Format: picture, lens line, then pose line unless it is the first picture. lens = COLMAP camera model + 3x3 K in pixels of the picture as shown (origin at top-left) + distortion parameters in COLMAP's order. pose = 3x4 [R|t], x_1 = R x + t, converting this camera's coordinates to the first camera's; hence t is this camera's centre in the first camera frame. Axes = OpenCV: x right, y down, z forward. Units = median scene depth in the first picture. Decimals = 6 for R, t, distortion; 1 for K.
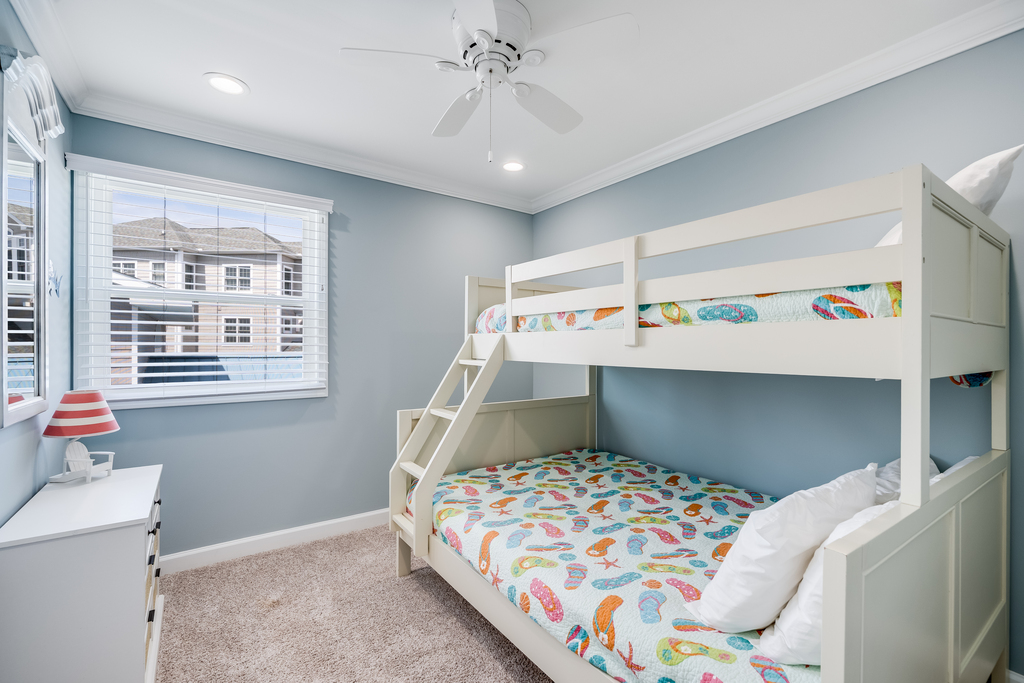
lens RADIAL K [[449.9, 0, 512.0], [0, 449.9, 341.5], [0, 0, 1]] dist [-0.000486, 0.000059]
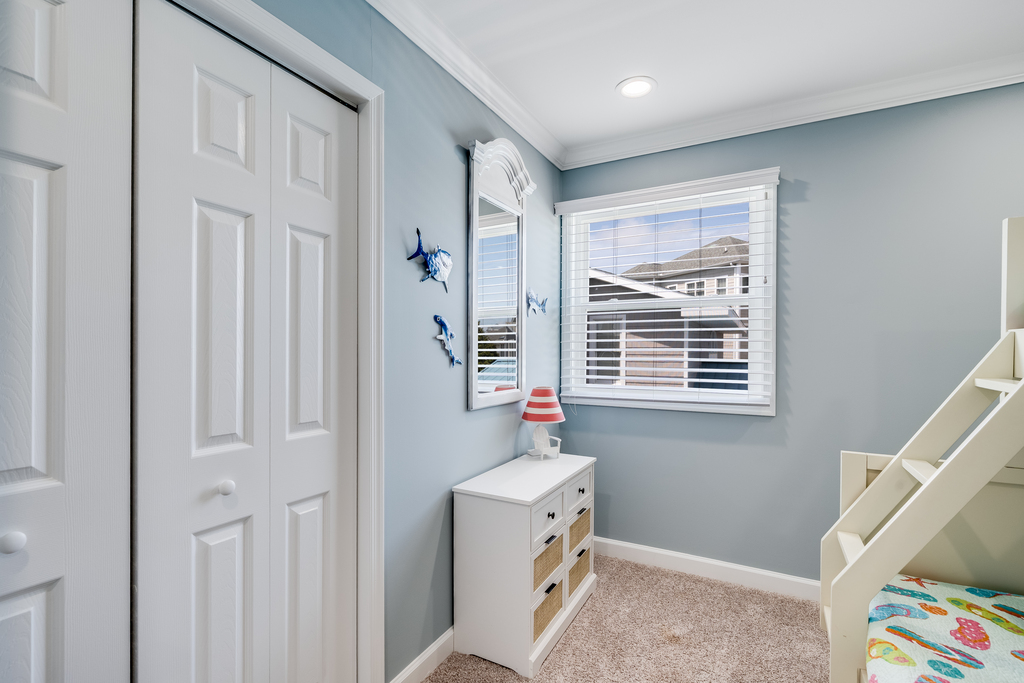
lens RADIAL K [[459.2, 0, 509.9], [0, 459.2, 351.4], [0, 0, 1]] dist [-0.001426, -0.000224]
pose [[0.442481, 0.001086, -0.896777, 0.132464], [0.005848, 0.999975, 0.004097, 0.002816], [0.896759, -0.007057, 0.442463, 0.269087]]
